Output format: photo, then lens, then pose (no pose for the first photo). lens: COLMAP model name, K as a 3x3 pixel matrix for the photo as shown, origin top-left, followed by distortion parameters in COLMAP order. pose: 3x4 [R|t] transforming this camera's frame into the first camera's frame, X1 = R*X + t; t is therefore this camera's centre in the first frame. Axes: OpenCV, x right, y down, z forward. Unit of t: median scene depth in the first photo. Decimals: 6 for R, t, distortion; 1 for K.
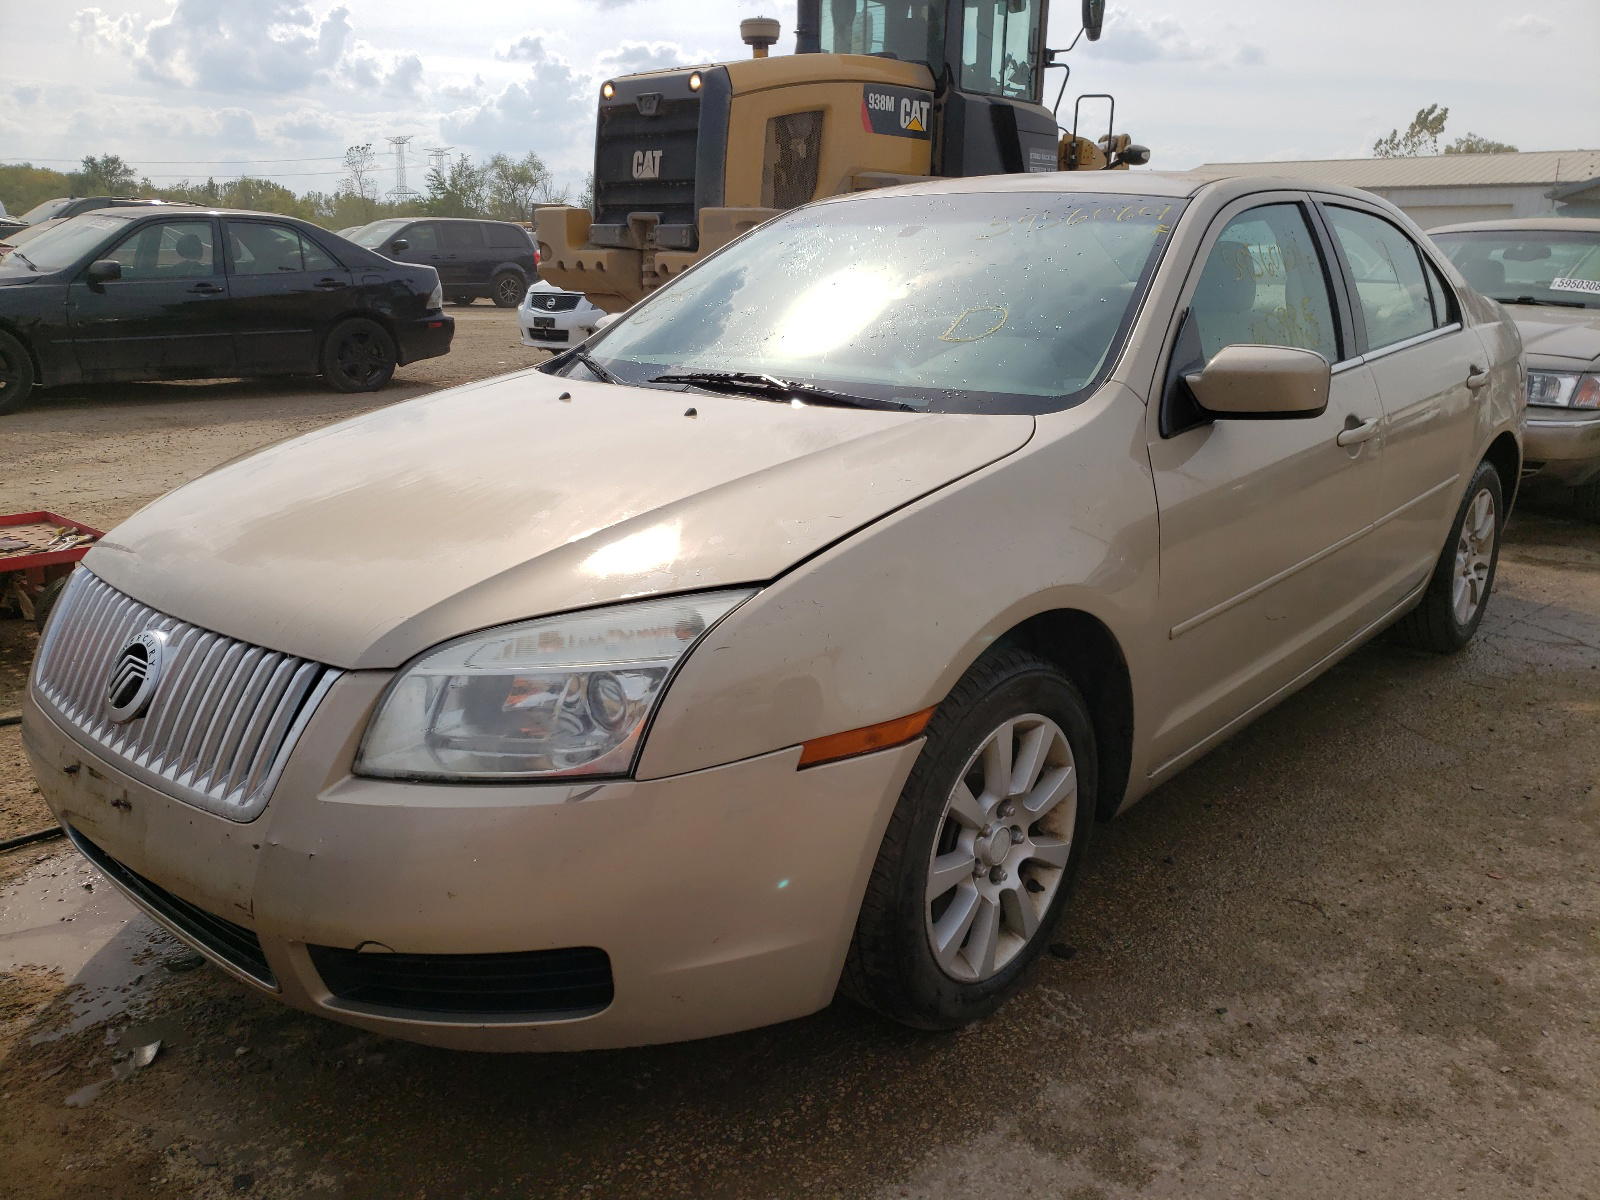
lens RADIAL K [[1202.3, 0, 802.2], [0, 1202.3, 601.2], [0, 0, 1]] dist [0.021818, 0.011469]
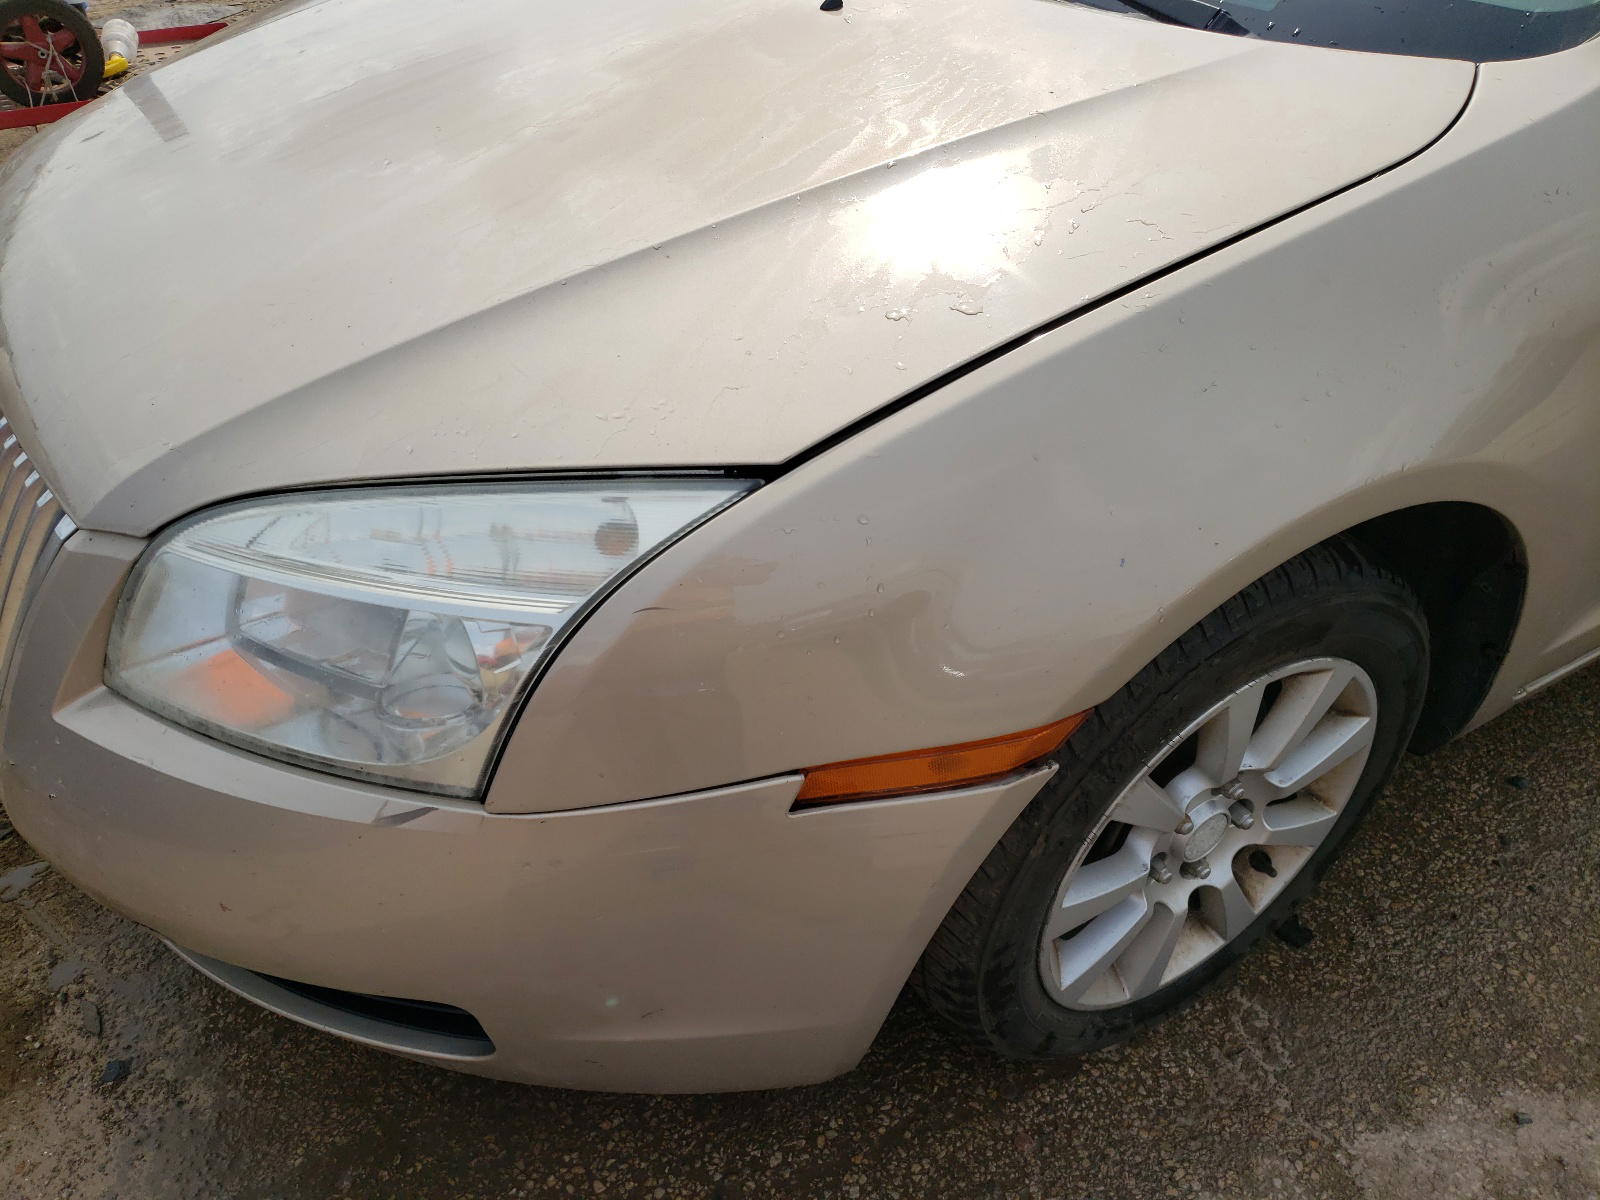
lens RADIAL K [[1202.3, 0, 796.1], [0, 1202.3, 599.8], [0, 0, 1]] dist [0.021818, 0.011469]
pose [[0.953377, 0.182299, -0.240500, 0.093974], [-0.079831, 0.920886, 0.381570, -0.134924], [0.291033, -0.344581, 0.892504, 0.440793]]
